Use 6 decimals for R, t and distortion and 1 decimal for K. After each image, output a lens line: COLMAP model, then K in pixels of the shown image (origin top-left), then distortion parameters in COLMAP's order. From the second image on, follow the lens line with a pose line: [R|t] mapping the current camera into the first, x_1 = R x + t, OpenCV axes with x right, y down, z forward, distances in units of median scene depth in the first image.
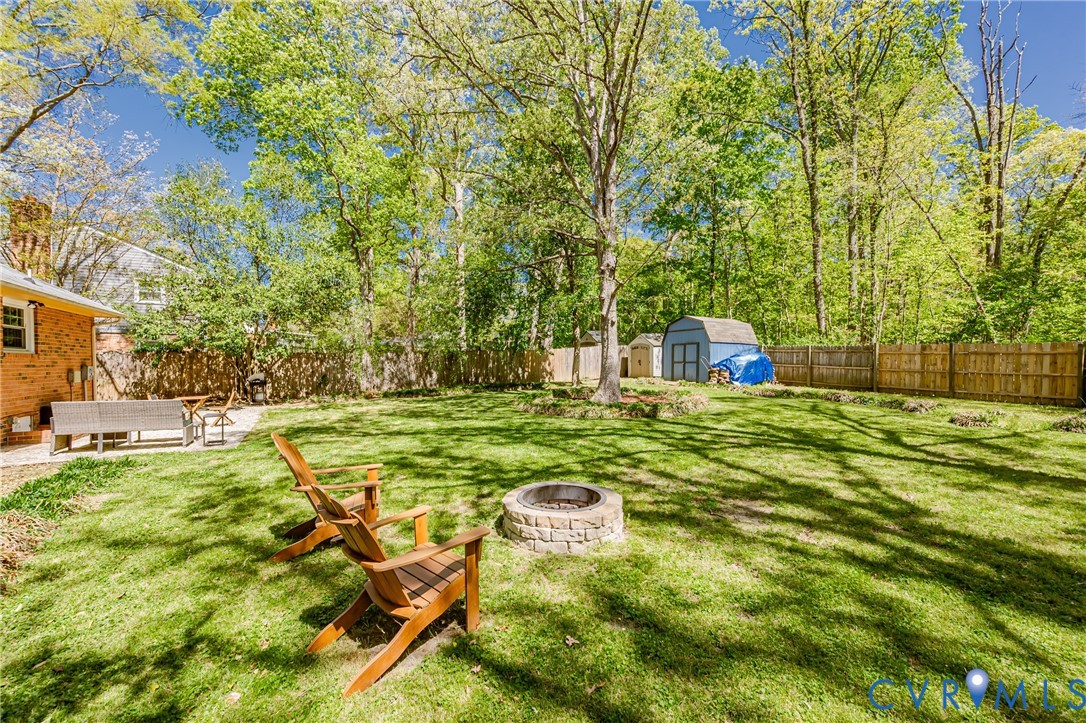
lens RADIAL K [[437.9, 0, 534.1], [0, 437.9, 363.0], [0, 0, 1]] dist [-0.010826, -0.000018]
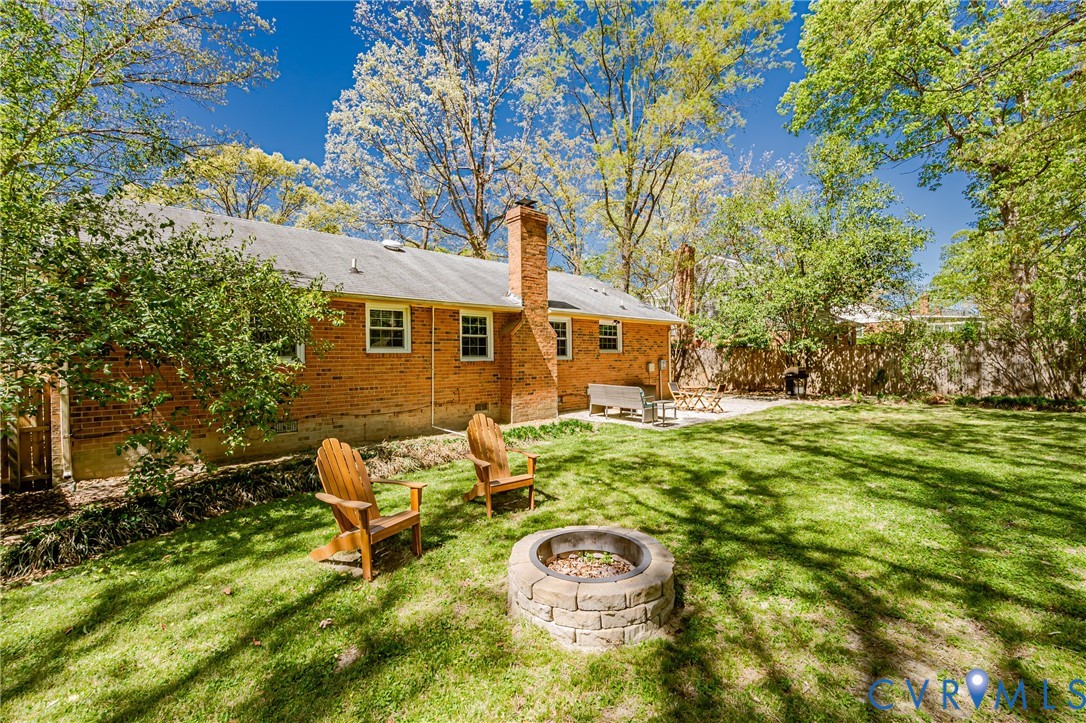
lens RADIAL K [[437.9, 0, 535.1], [0, 437.9, 362.7], [0, 0, 1]] dist [-0.010826, -0.000018]
pose [[0.237678, 0.012867, -0.971259, 0.179195], [0.009174, 0.999838, 0.015490, -0.006679], [0.971301, -0.012592, 0.237521, 0.174865]]
